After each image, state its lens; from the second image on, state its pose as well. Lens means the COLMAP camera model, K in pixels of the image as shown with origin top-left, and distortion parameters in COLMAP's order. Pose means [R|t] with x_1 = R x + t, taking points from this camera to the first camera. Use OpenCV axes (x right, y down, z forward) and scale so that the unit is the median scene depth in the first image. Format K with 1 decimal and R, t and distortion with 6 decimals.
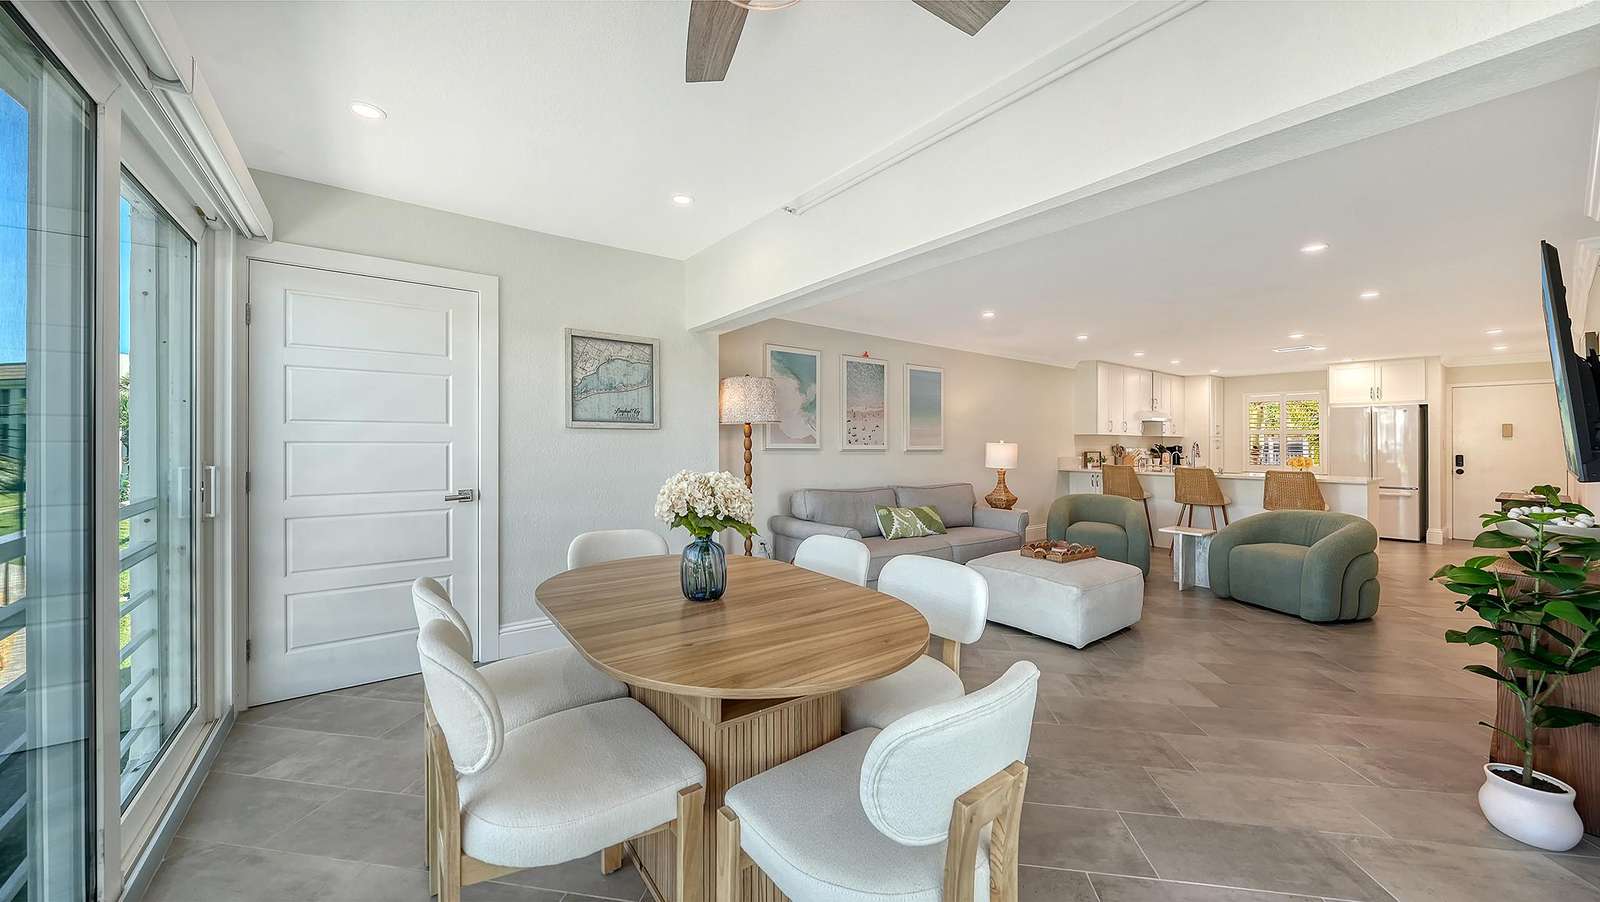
lens RADIAL K [[557.2, 0, 813.7], [0, 557.2, 438.2], [0, 0, 1]] dist [0.000671, -0.000038]
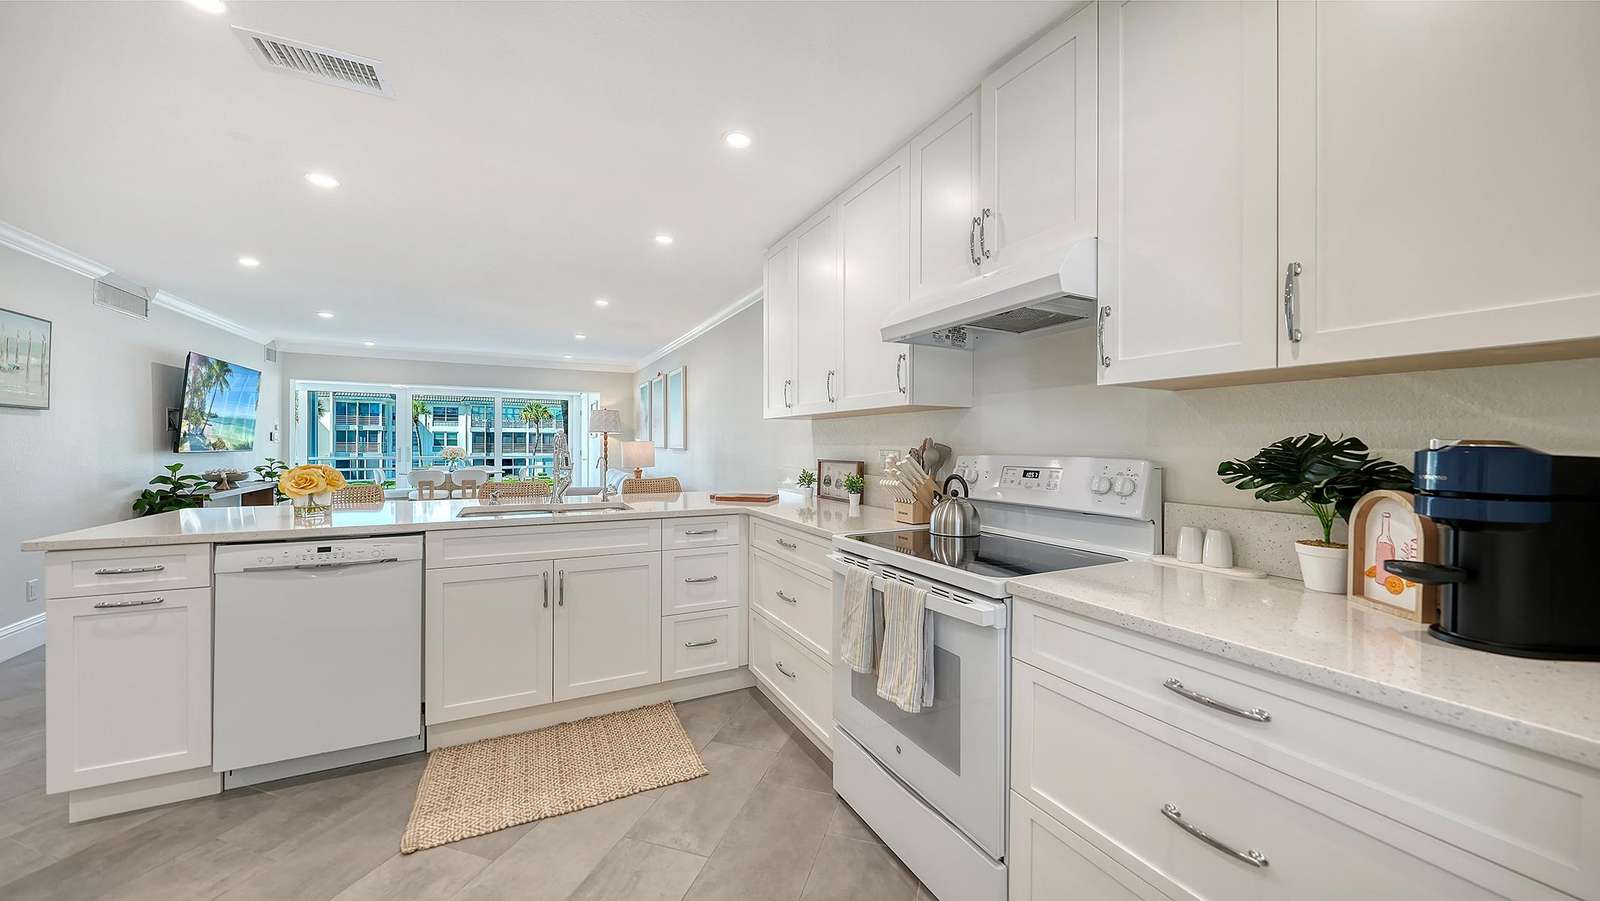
lens RADIAL K [[566.3, 0, 795.1], [0, 566.3, 448.1], [0, 0, 1]] dist [-0.000233, -0.000192]
pose [[-0.195192, -0.003097, -0.980760, 1.183975], [-0.000159, 0.999995, -0.003127, 0.023034], [0.980765, -0.000455, -0.195192, 1.398539]]
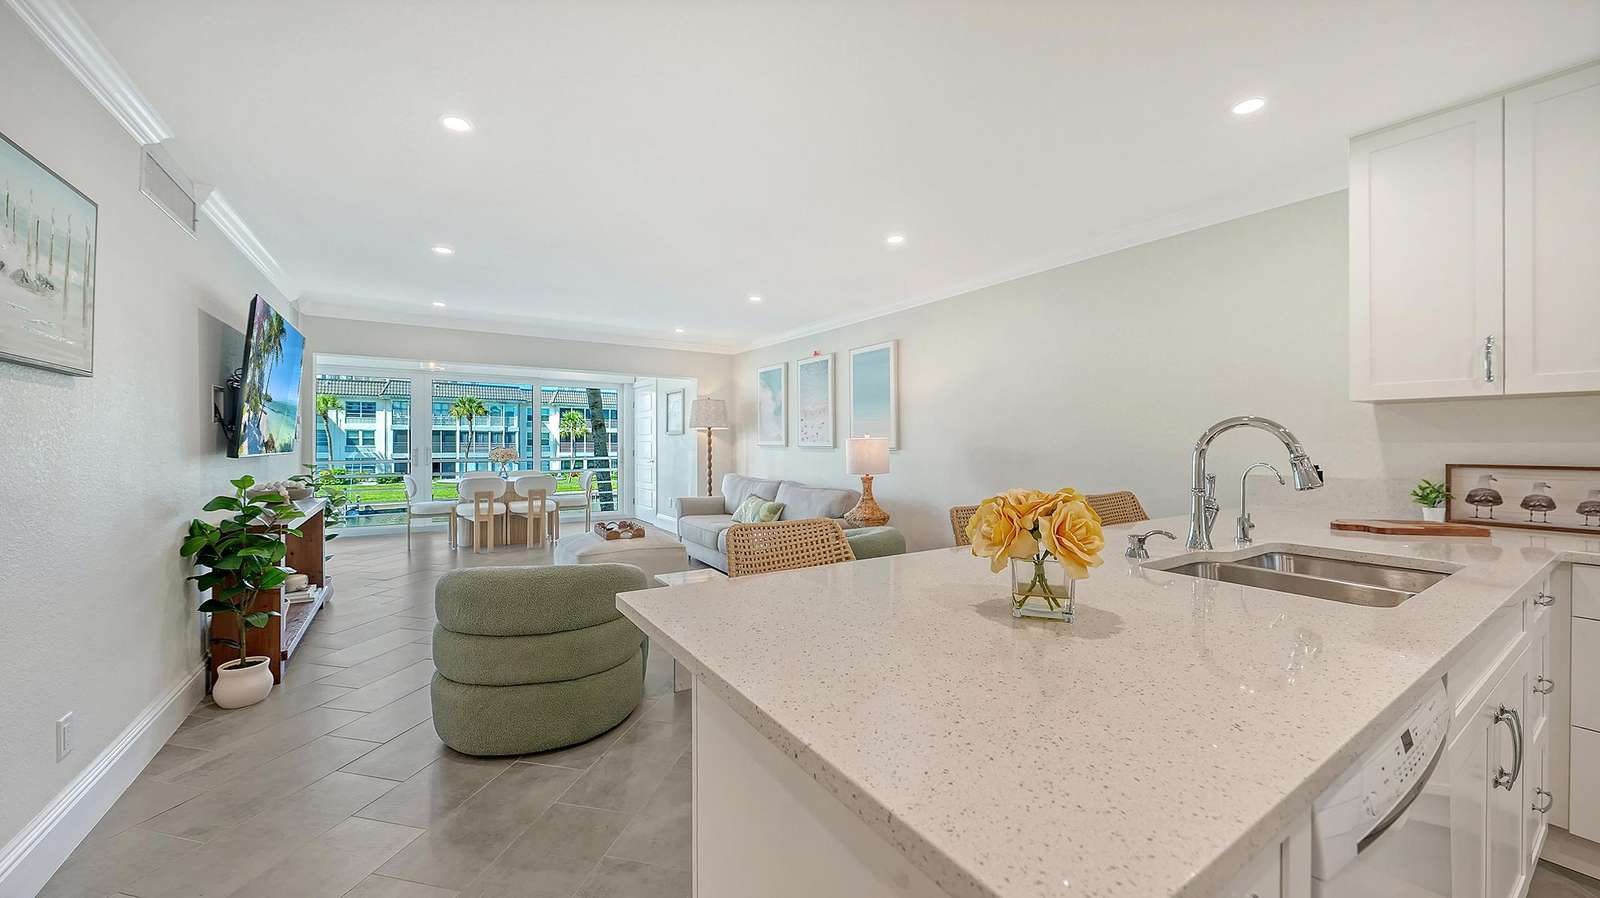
lens RADIAL K [[581.9, 0, 792.2], [0, 581.9, 450.4], [0, 0, 1]] dist [-0.007897, -0.000026]
pose [[-0.084747, 0.003866, -0.996395, 1.036787], [0.003398, 0.999988, 0.003591, 0.020925], [0.996397, -0.003082, -0.084759, 0.935801]]
